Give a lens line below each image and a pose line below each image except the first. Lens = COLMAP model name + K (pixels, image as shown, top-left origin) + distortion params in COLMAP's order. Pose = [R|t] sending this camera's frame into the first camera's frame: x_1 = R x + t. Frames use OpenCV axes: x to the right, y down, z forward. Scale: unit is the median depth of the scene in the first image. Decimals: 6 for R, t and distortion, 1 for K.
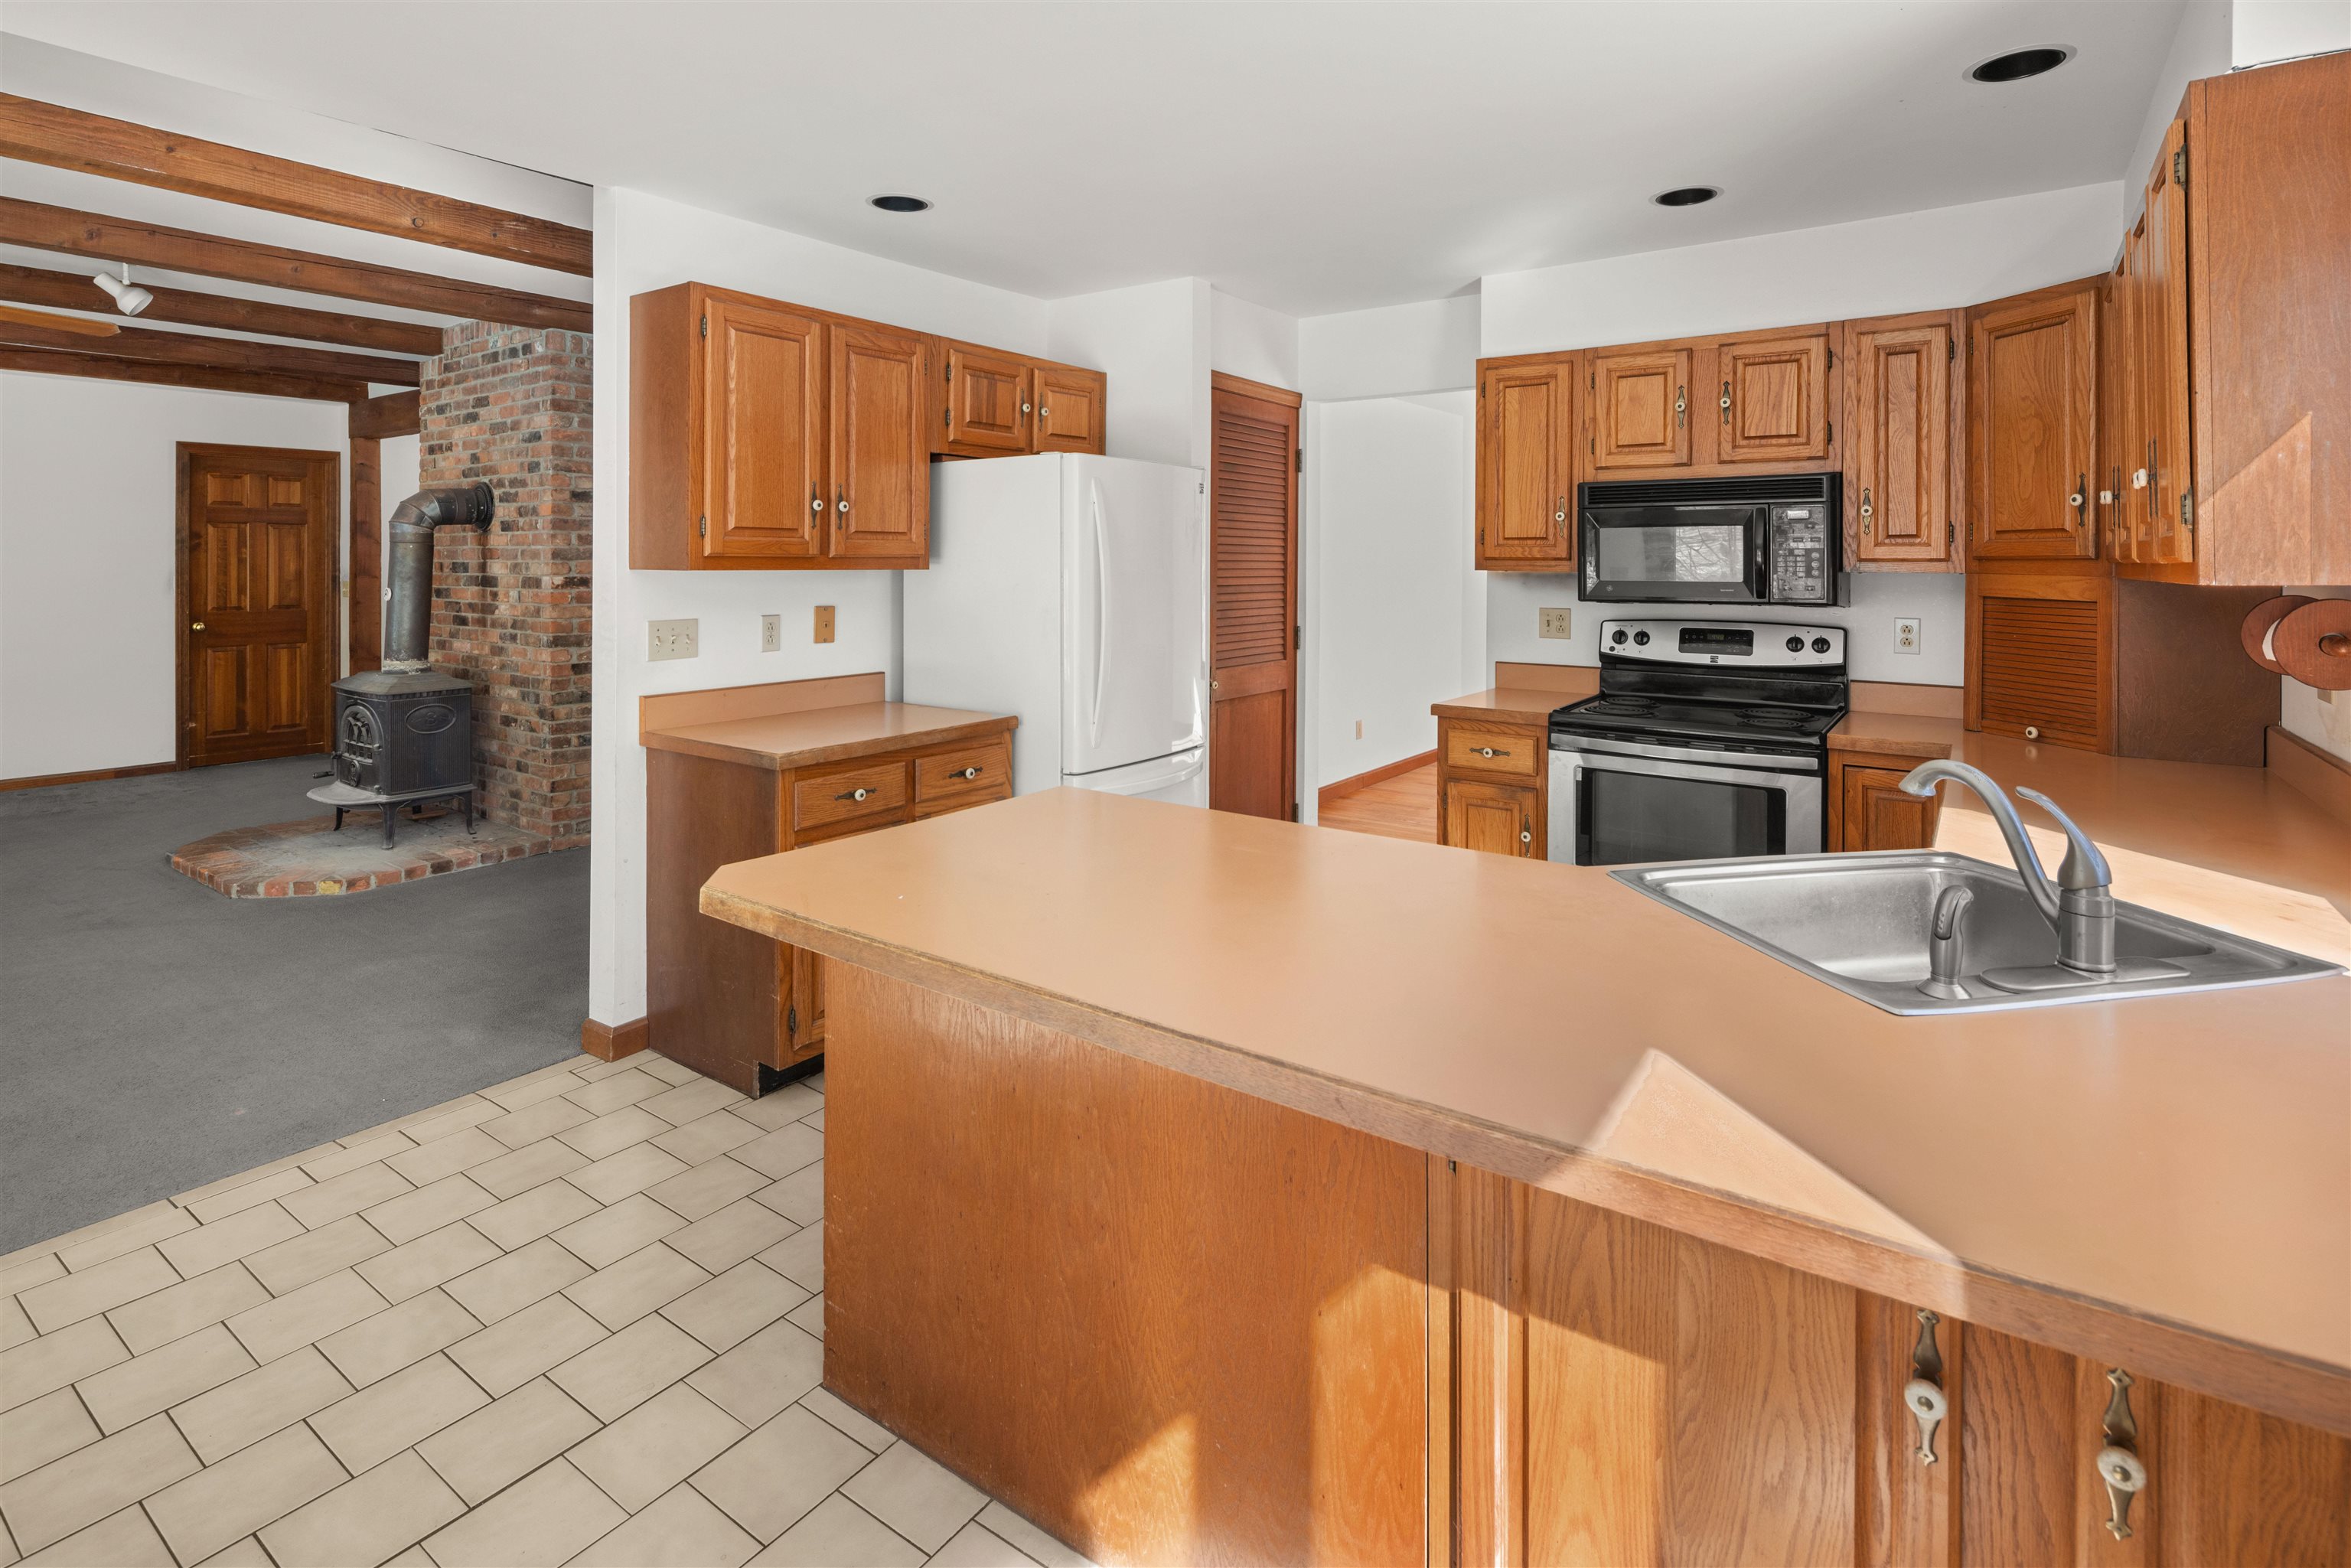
lens RADIAL K [[1138.4, 0, 1171.3], [0, 1138.4, 559.6], [0, 0, 1]] dist [0.001654, -0.002767]
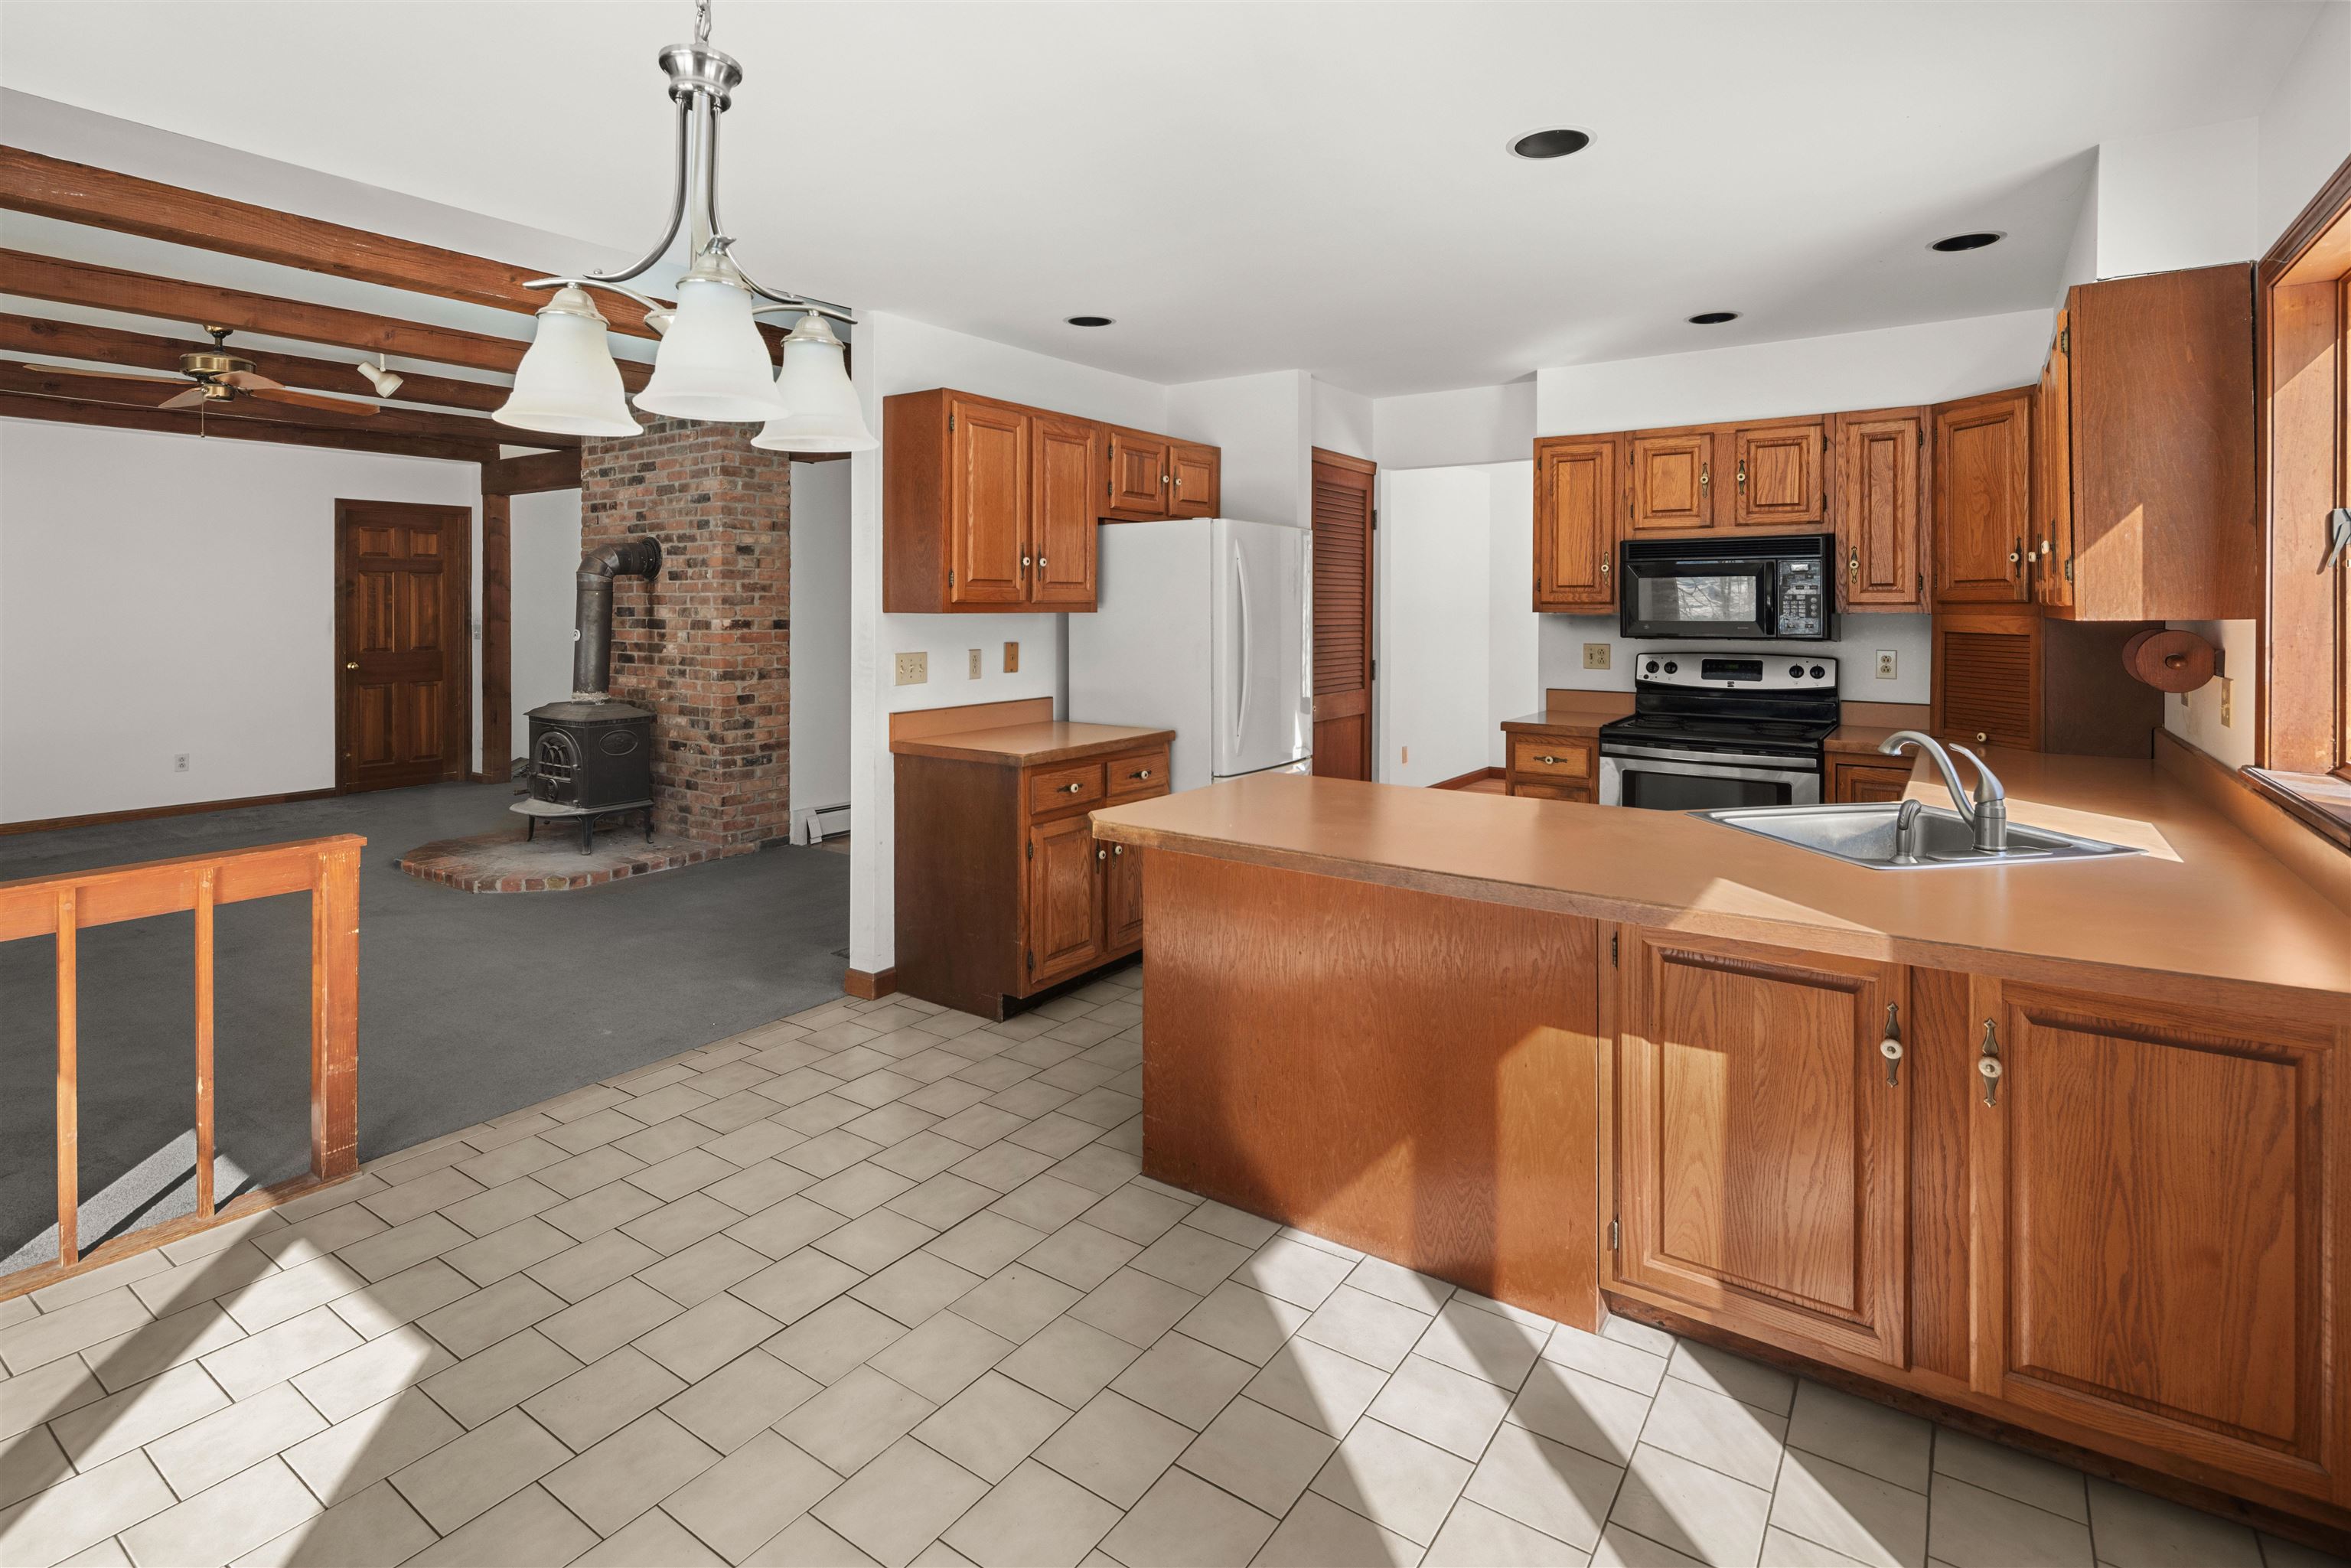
lens RADIAL K [[1139.6, 0, 1172.6], [0, 1139.6, 605.7], [0, 0, 1]] dist [0.001902, -0.001633]
pose [[0.999926, -0.001617, 0.012054, -0.106061], [0.001595, 0.999997, 0.001830, -0.000538], [-0.012057, -0.001810, 0.999926, -0.168715]]
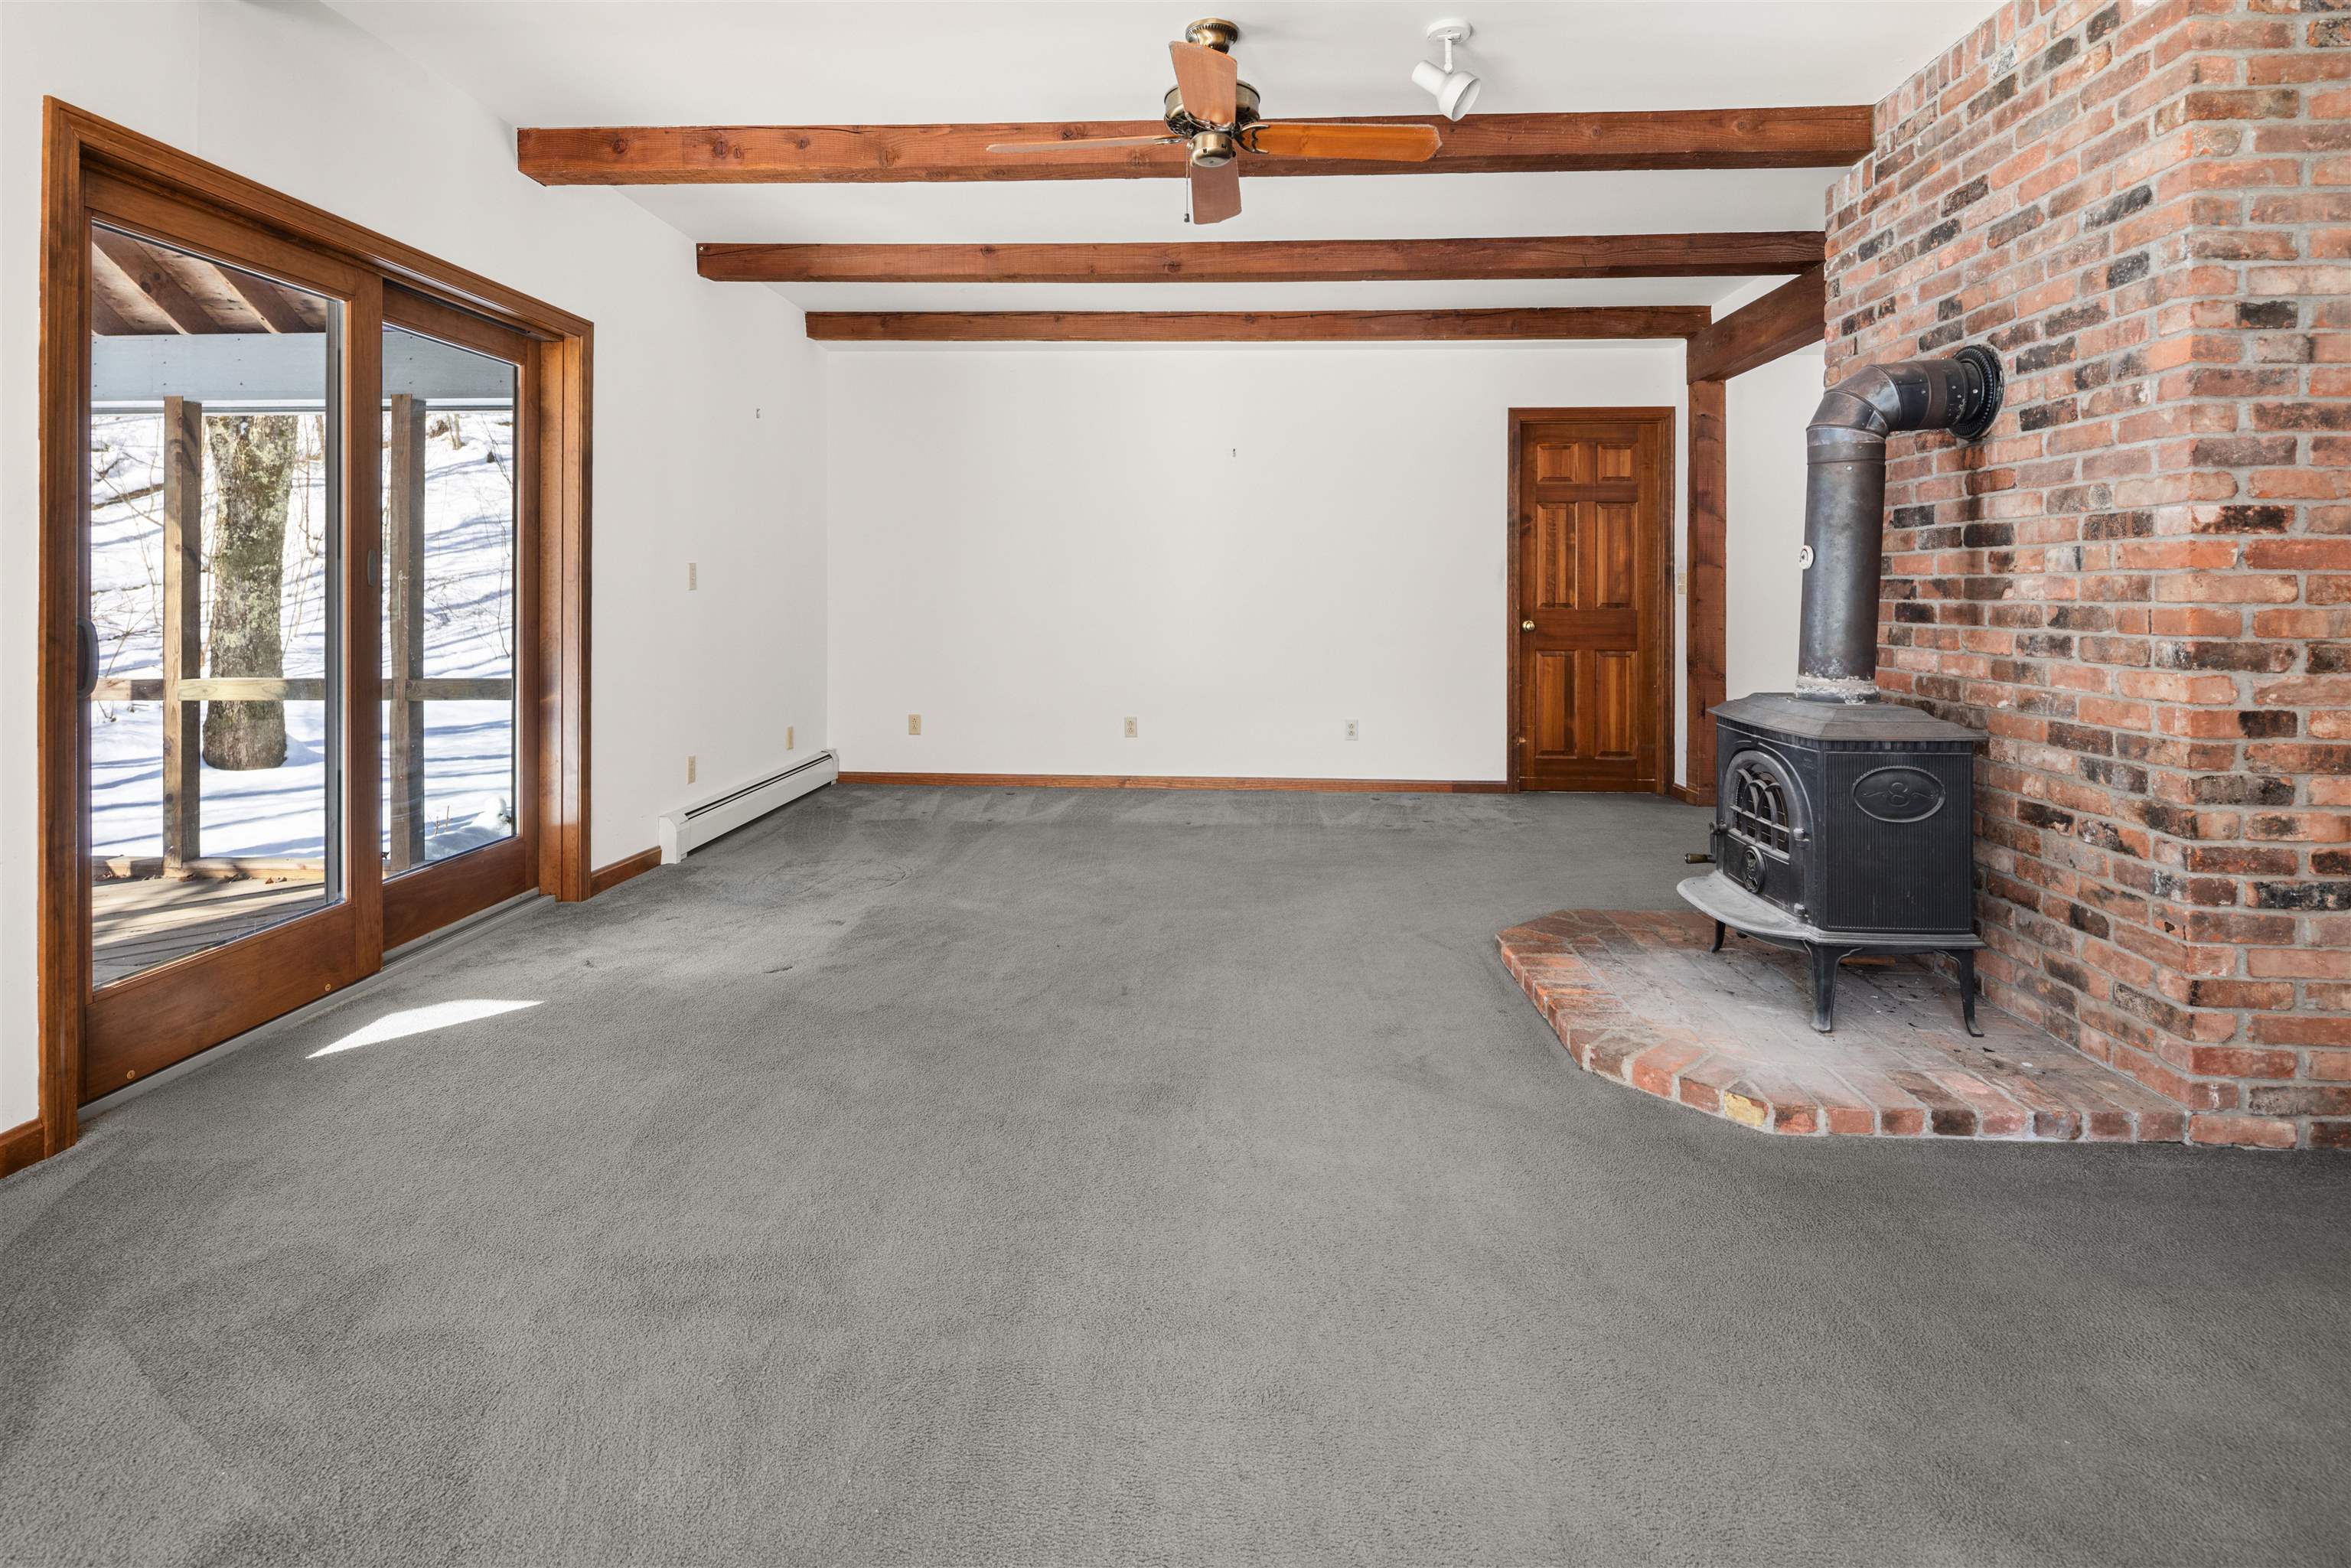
lens RADIAL K [[1145.6, 0, 1176.9], [0, 1145.6, 590.9], [0, 0, 1]] dist [0.006952, -0.005644]
pose [[0.540990, -0.000342, -0.841029, -0.405121], [-0.002310, 0.999996, -0.001893, 0.051675], [0.841026, 0.002967, 0.540987, 0.462640]]
